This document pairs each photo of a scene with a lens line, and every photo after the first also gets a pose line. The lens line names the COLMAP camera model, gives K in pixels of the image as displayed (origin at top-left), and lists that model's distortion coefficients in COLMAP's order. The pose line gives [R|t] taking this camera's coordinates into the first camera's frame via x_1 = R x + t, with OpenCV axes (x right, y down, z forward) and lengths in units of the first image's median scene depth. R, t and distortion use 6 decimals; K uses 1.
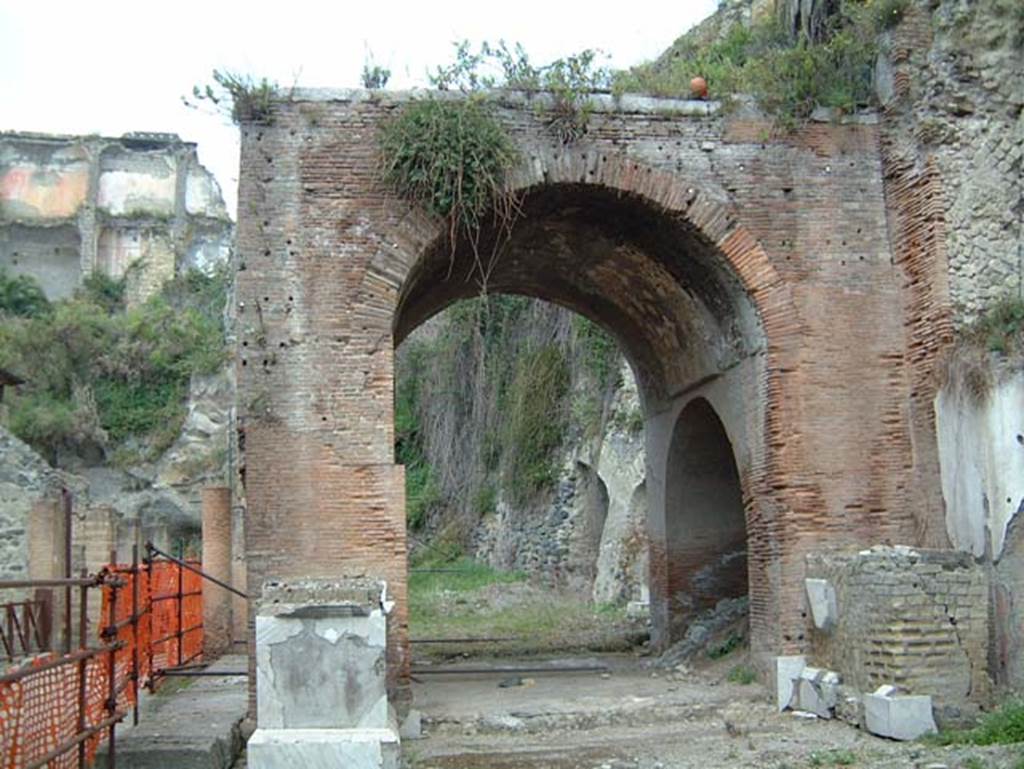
lens RADIAL K [[1213.4, 0, 528.0], [0, 1213.4, 408.8], [0, 0, 1]] dist [-0.285611, 0.234943]
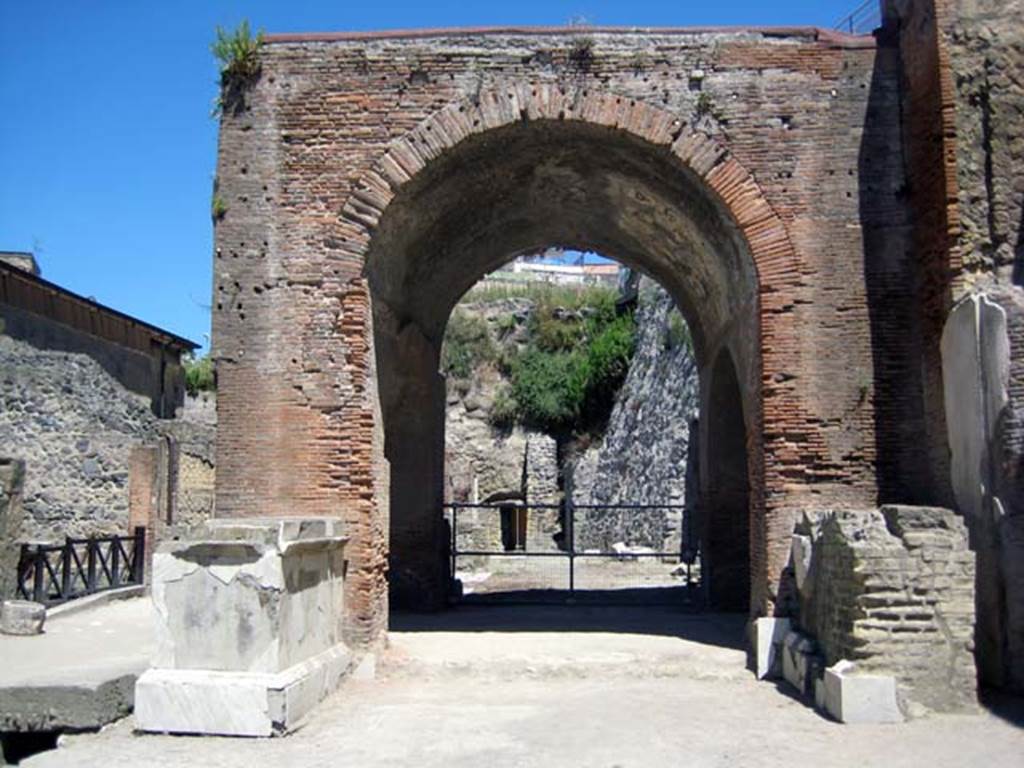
lens RADIAL K [[1054.2, 0, 509.8], [0, 1054.2, 403.1], [0, 0, 1]] dist [-0.123663, 0.021900]
pose [[0.978792, 0.006758, -0.204745, 0.179811], [-0.002171, 0.999742, 0.022621, 0.021961], [0.204845, -0.021697, 0.978554, 0.161959]]
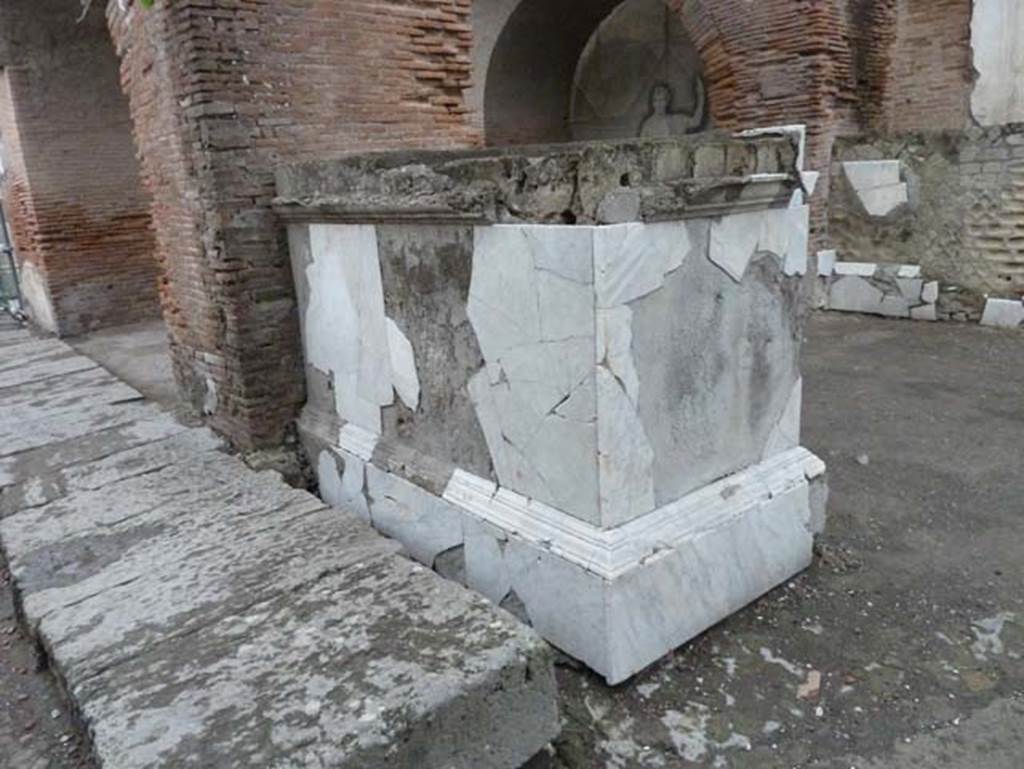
lens RADIAL K [[748.8, 0, 512.0], [0, 748.8, 384.5], [0, 0, 1]] dist [-0.046346, 0.003580]
pose [[0.849684, -0.163896, 0.501174, -0.273984], [-0.026827, 0.935799, 0.351511, 0.108333], [-0.526610, -0.312118, 0.790737, 0.626113]]
